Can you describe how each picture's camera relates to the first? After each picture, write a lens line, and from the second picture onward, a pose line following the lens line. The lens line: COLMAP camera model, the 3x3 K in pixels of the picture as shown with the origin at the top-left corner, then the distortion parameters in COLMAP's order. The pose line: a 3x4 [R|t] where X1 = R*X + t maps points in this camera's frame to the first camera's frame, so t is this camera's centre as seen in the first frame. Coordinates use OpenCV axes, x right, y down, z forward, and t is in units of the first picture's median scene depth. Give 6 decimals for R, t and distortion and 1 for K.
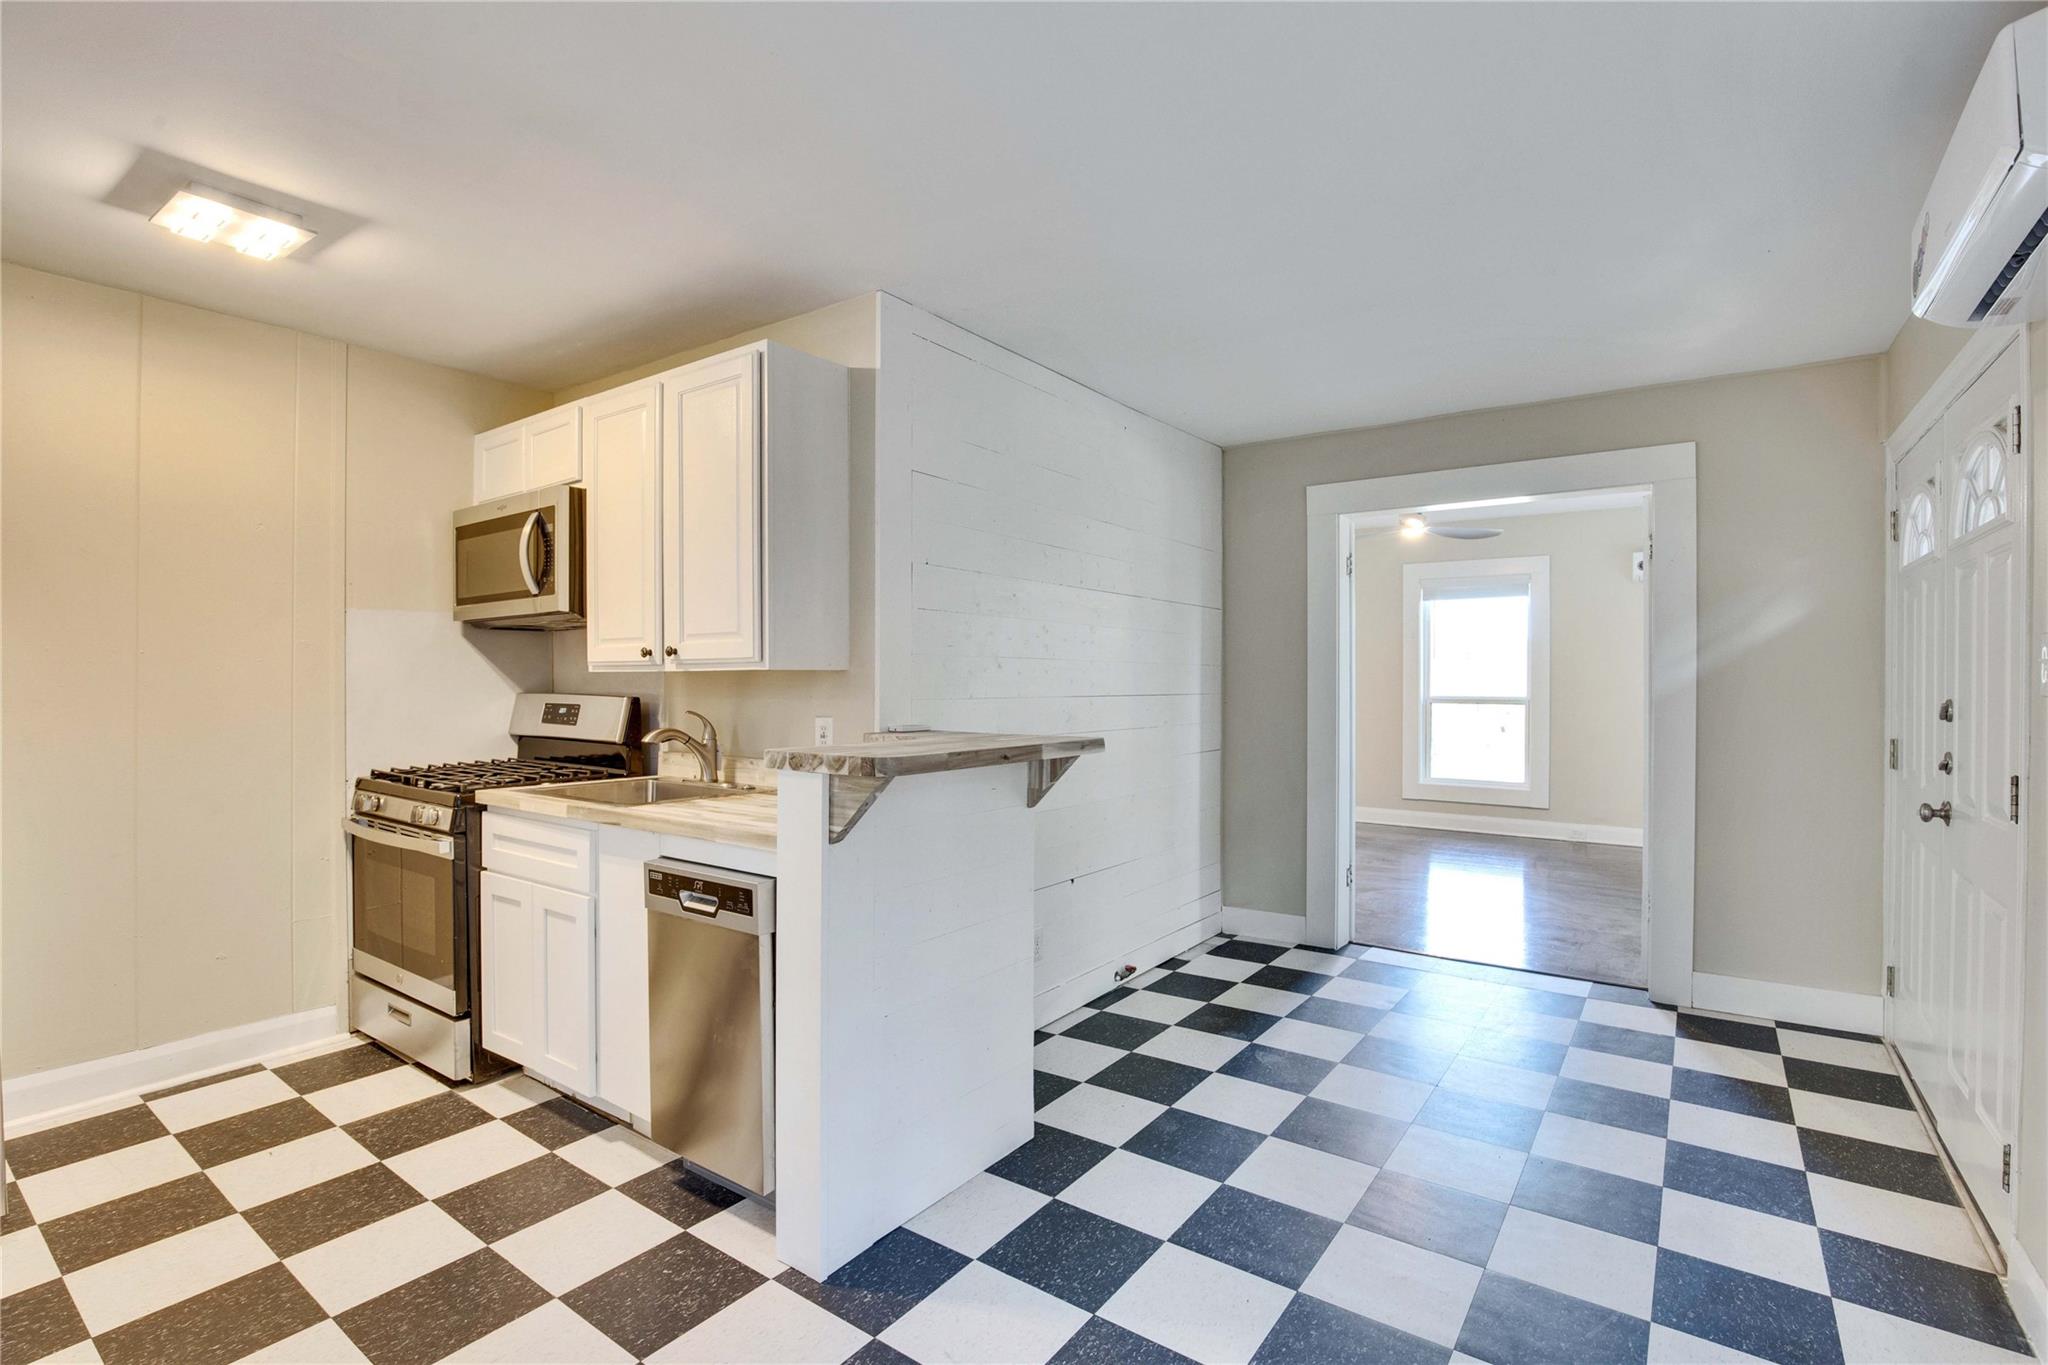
lens RADIAL K [[955.1, 0, 1028.9], [0, 955.1, 680.5], [0, 0, 1]] dist [-0.038756, 0.008742]
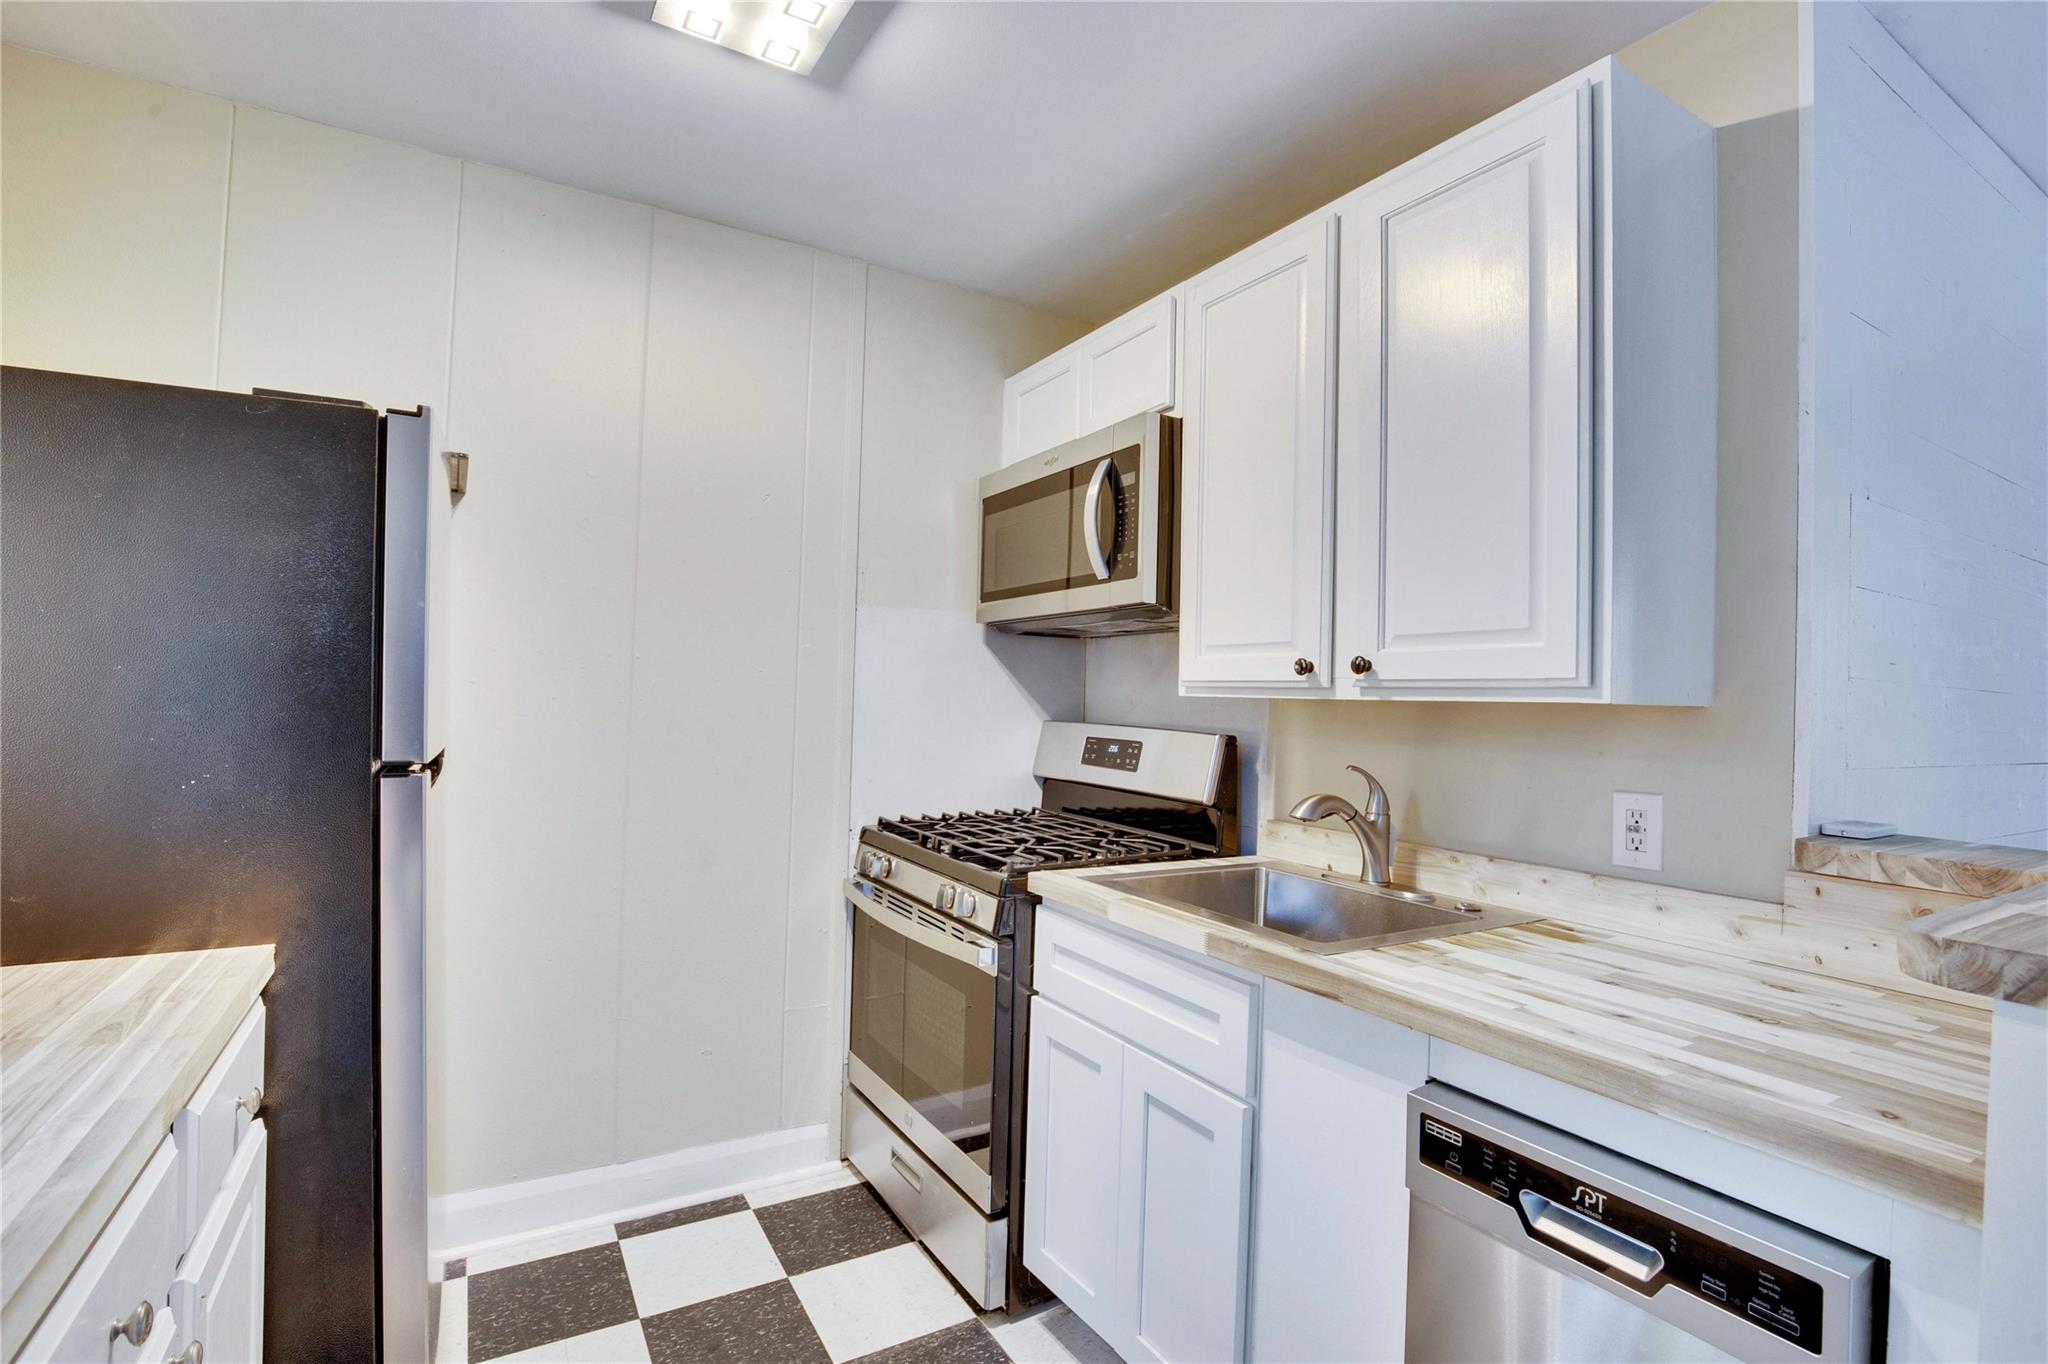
lens RADIAL K [[963.1, 0, 1025.9], [0, 963.1, 679.8], [0, 0, 1]] dist [-0.037158, 0.007412]
pose [[0.915539, 0.019119, -0.401773, -0.306501], [-0.029339, 0.999383, -0.019299, -0.004572], [0.401157, 0.029457, 0.915536, 0.363484]]
